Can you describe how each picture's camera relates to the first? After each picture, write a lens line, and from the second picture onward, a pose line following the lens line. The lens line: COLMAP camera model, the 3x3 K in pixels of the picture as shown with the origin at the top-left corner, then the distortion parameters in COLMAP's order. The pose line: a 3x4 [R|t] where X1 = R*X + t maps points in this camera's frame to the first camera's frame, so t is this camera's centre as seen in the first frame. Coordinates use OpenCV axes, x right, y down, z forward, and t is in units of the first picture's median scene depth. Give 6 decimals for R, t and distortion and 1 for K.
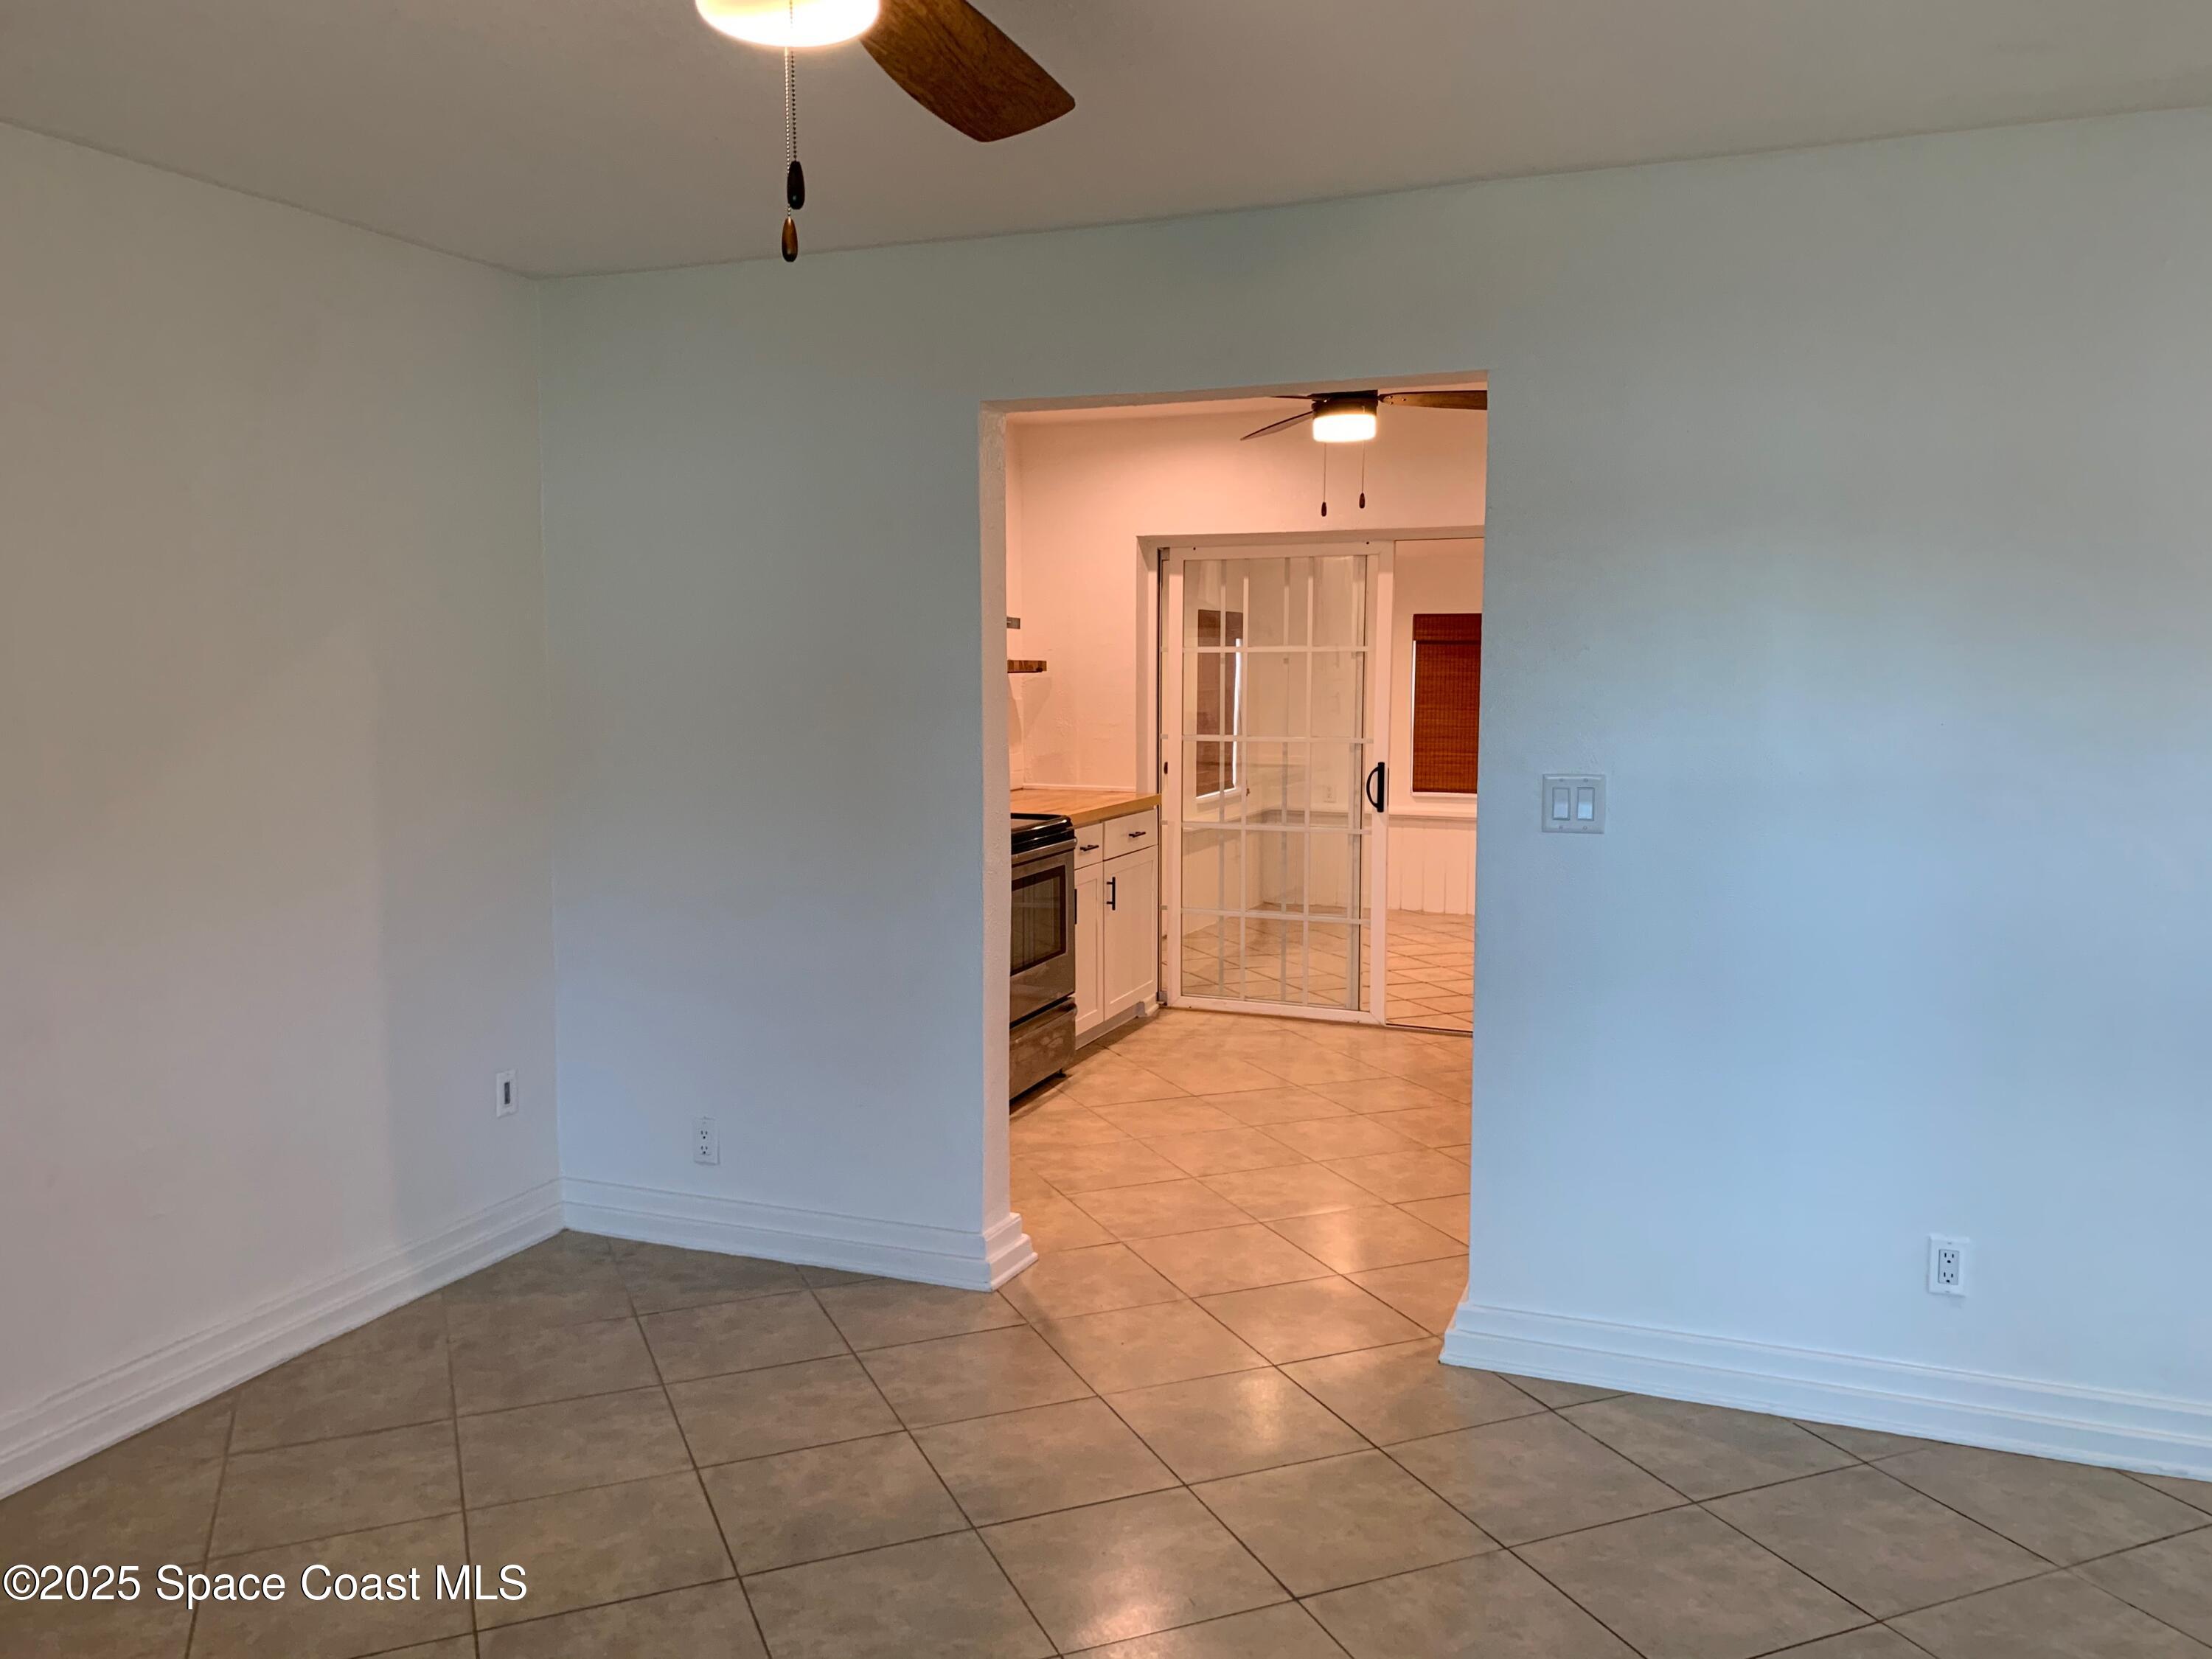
lens RADIAL K [[1697.2, 0, 1104.8], [0, 1697.2, 814.2], [0, 0, 1]] dist [-0.003227, 0.003271]
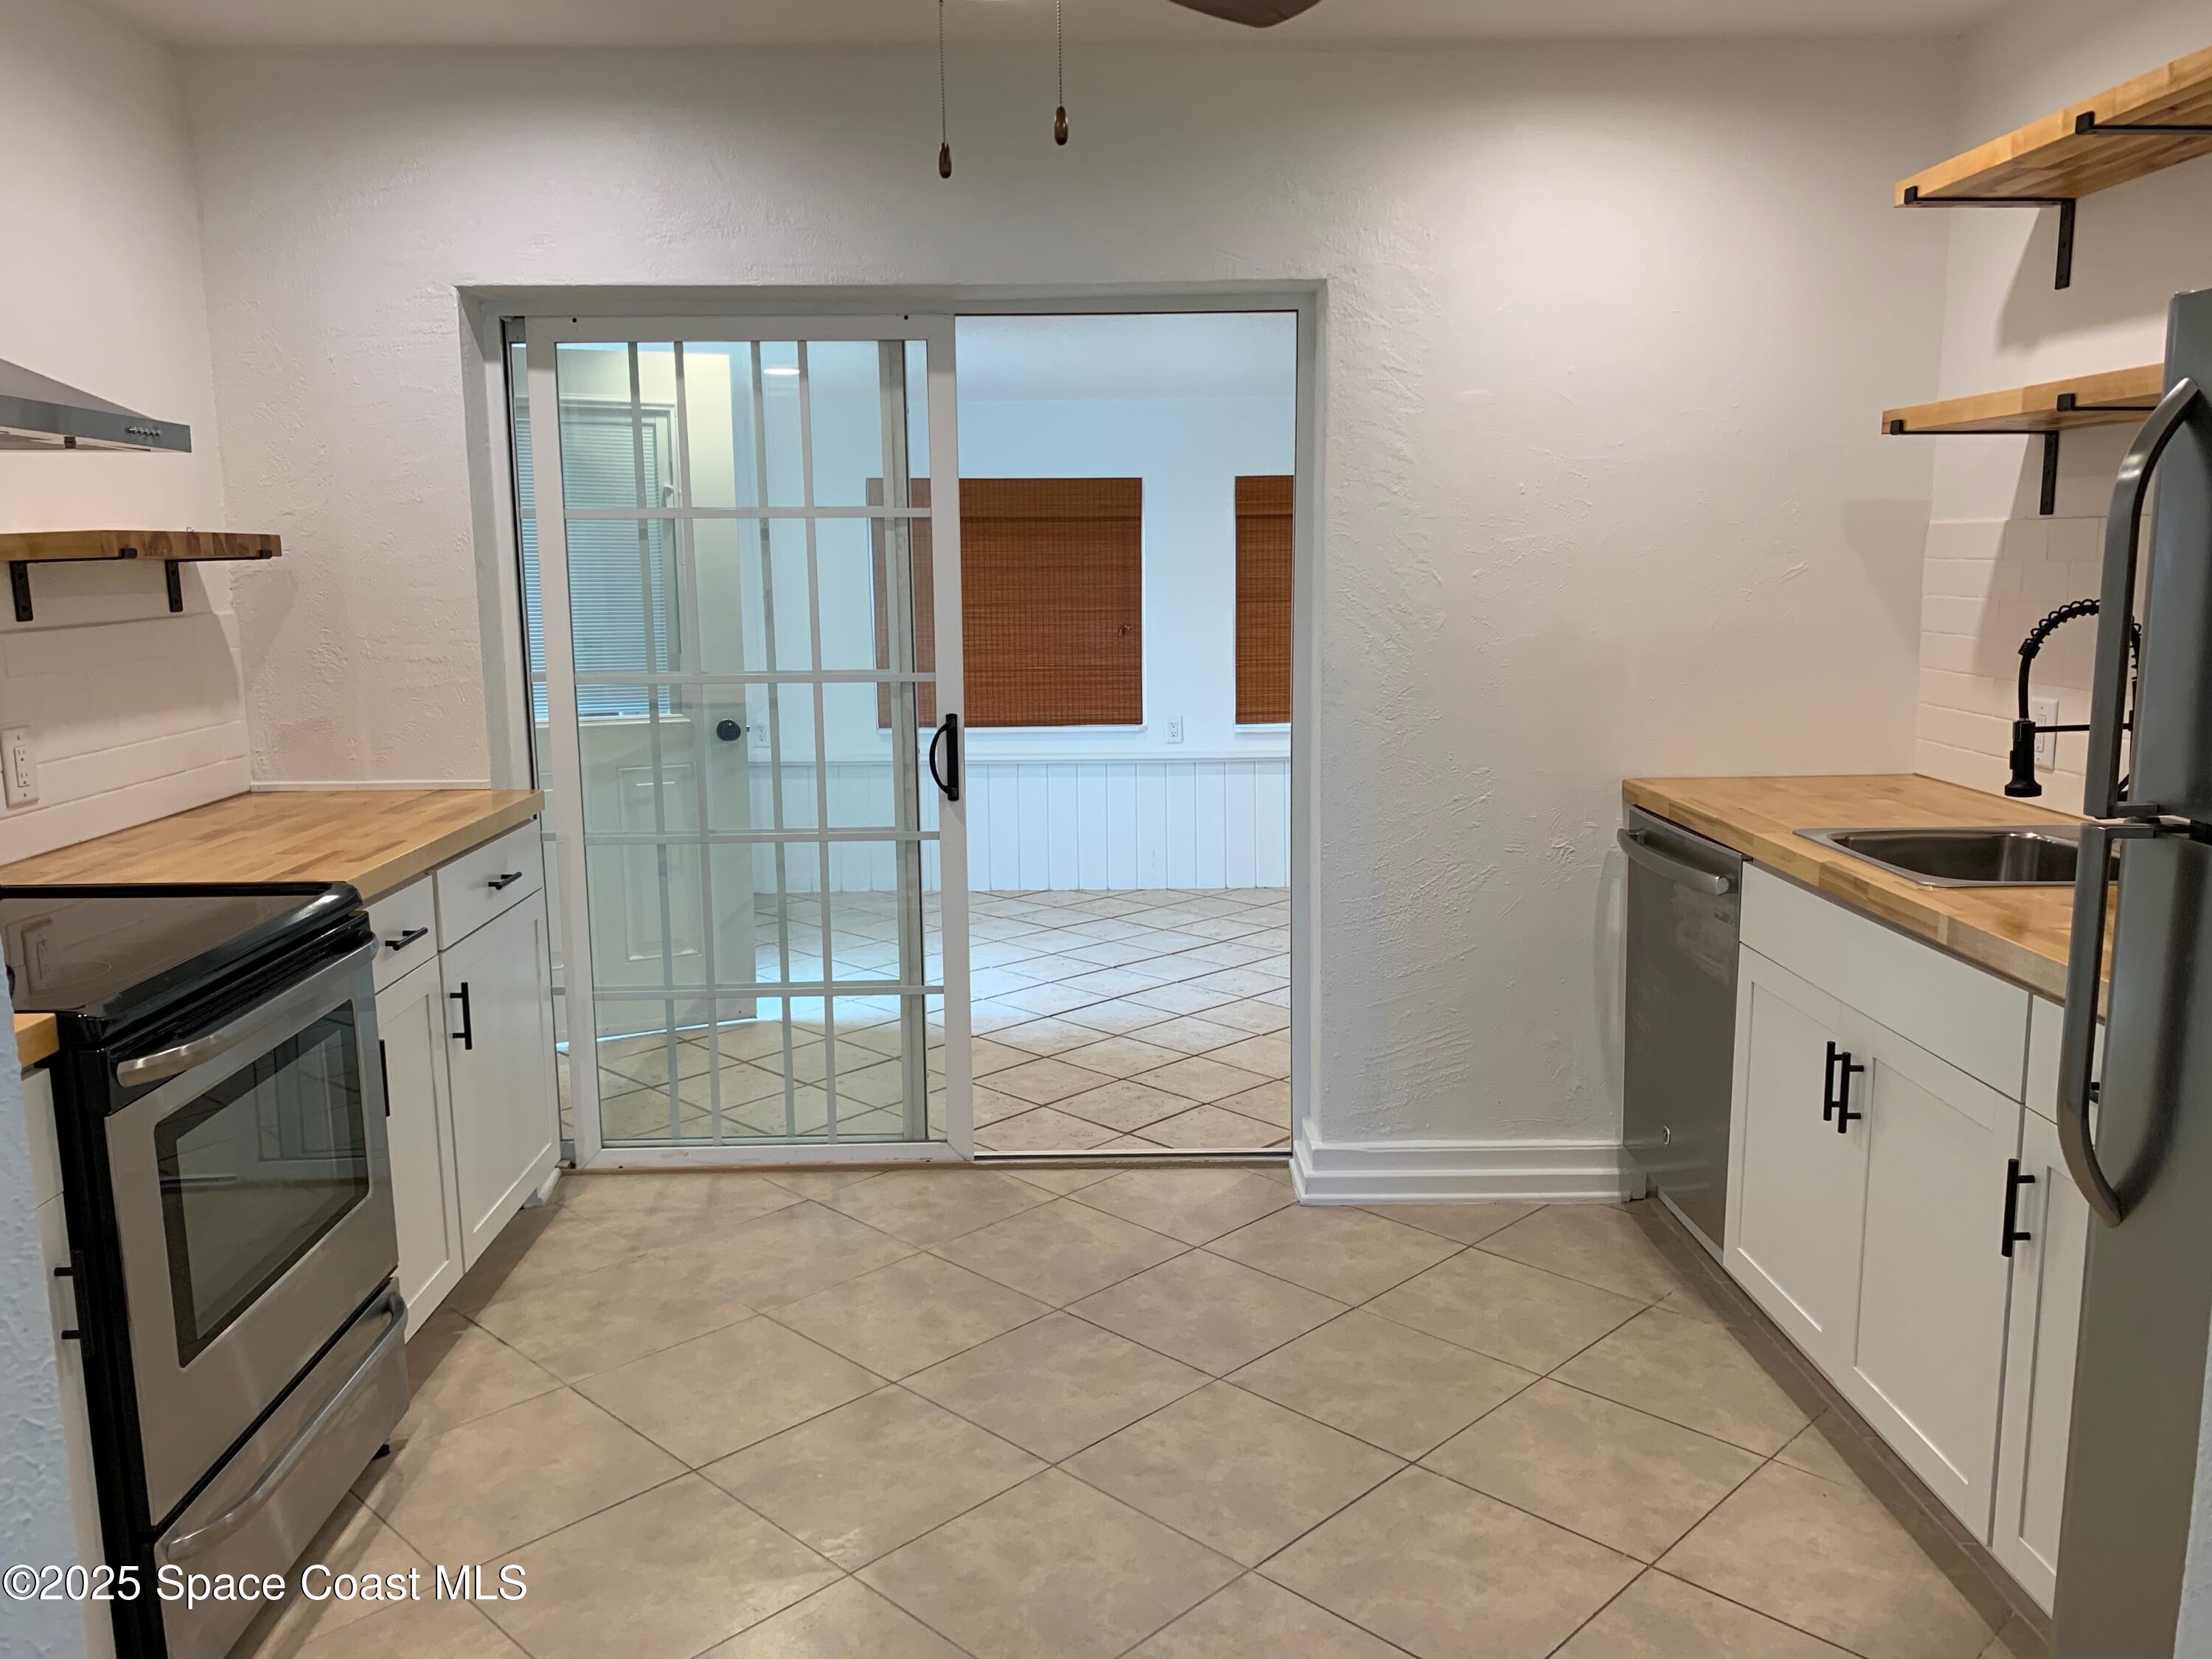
lens RADIAL K [[1707.8, 0, 1098.5], [0, 1707.8, 826.3], [0, 0, 1]] dist [-0.001485, 0.003541]
pose [[0.926799, -0.071527, 0.368684, -0.003594], [0.045999, 0.995924, 0.077584, -0.038561], [-0.372730, -0.054945, 0.926312, 0.506562]]
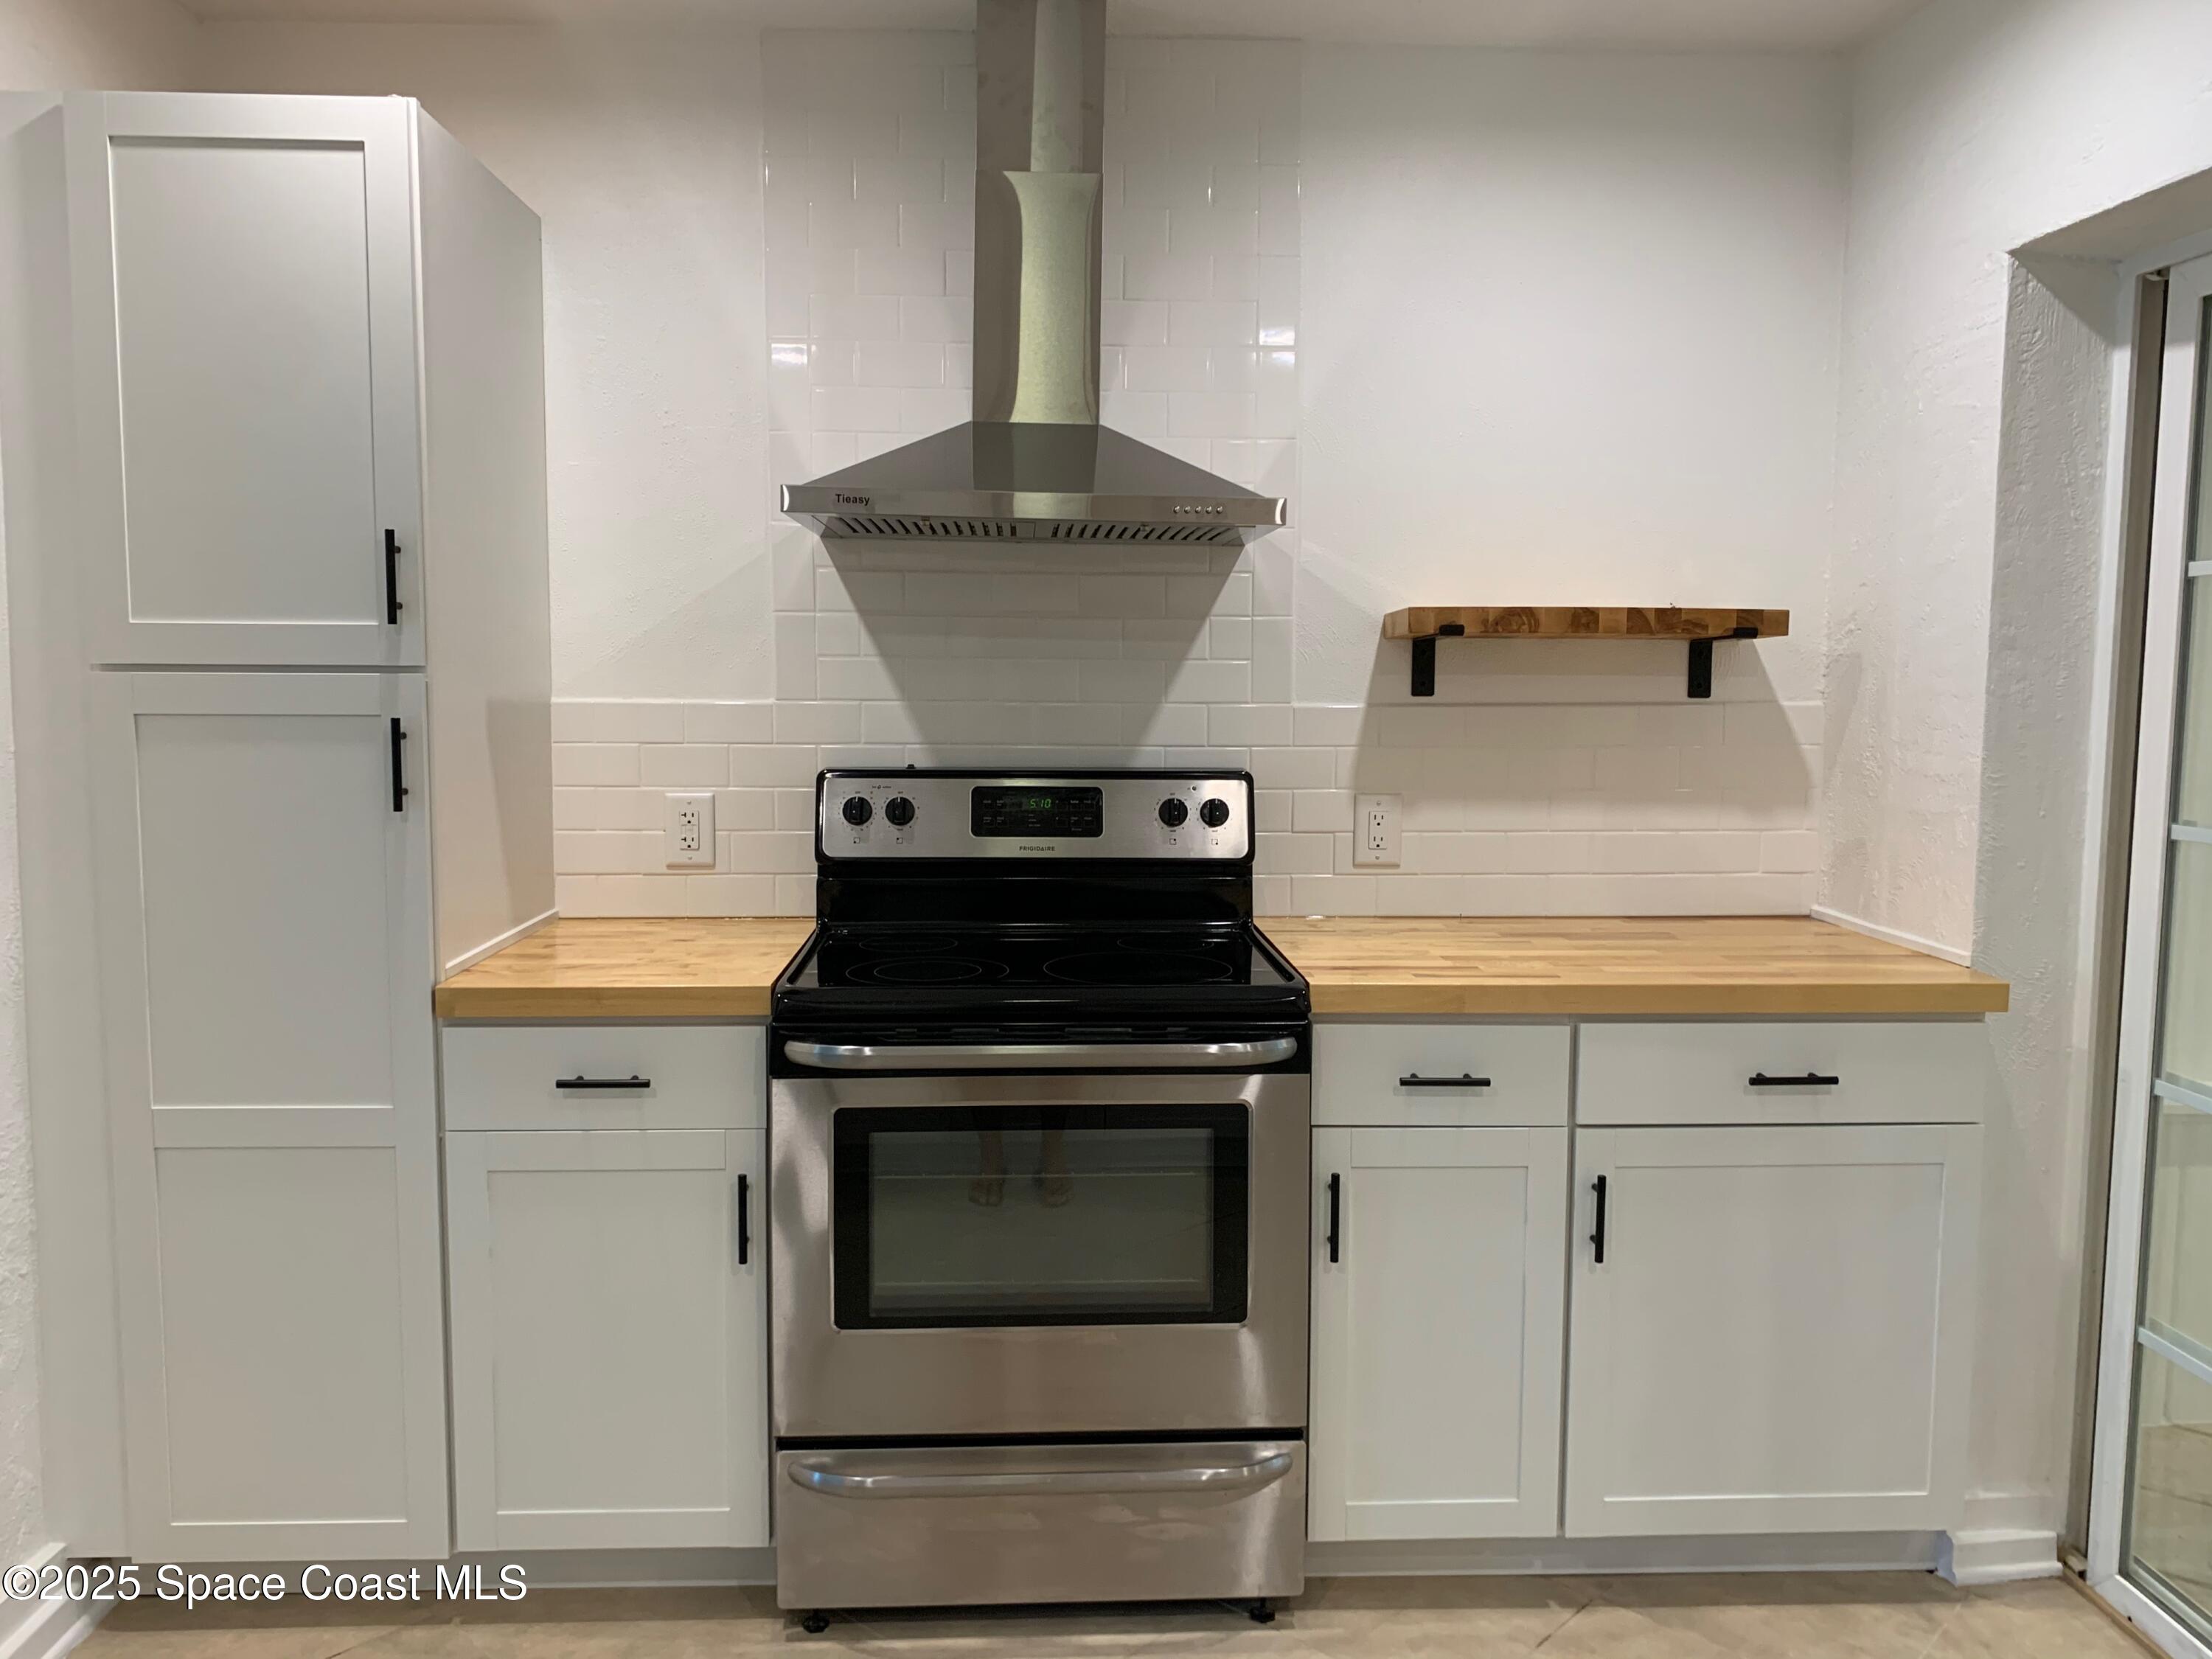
lens RADIAL K [[1707.8, 0, 1098.5], [0, 1707.8, 826.3], [0, 0, 1]] dist [-0.001485, 0.003541]
pose [[0.406426, 0.078648, -0.910293, 0.311622], [-0.088621, 0.994984, 0.046398, -0.048939], [0.909376, 0.061814, 0.411357, 0.773587]]
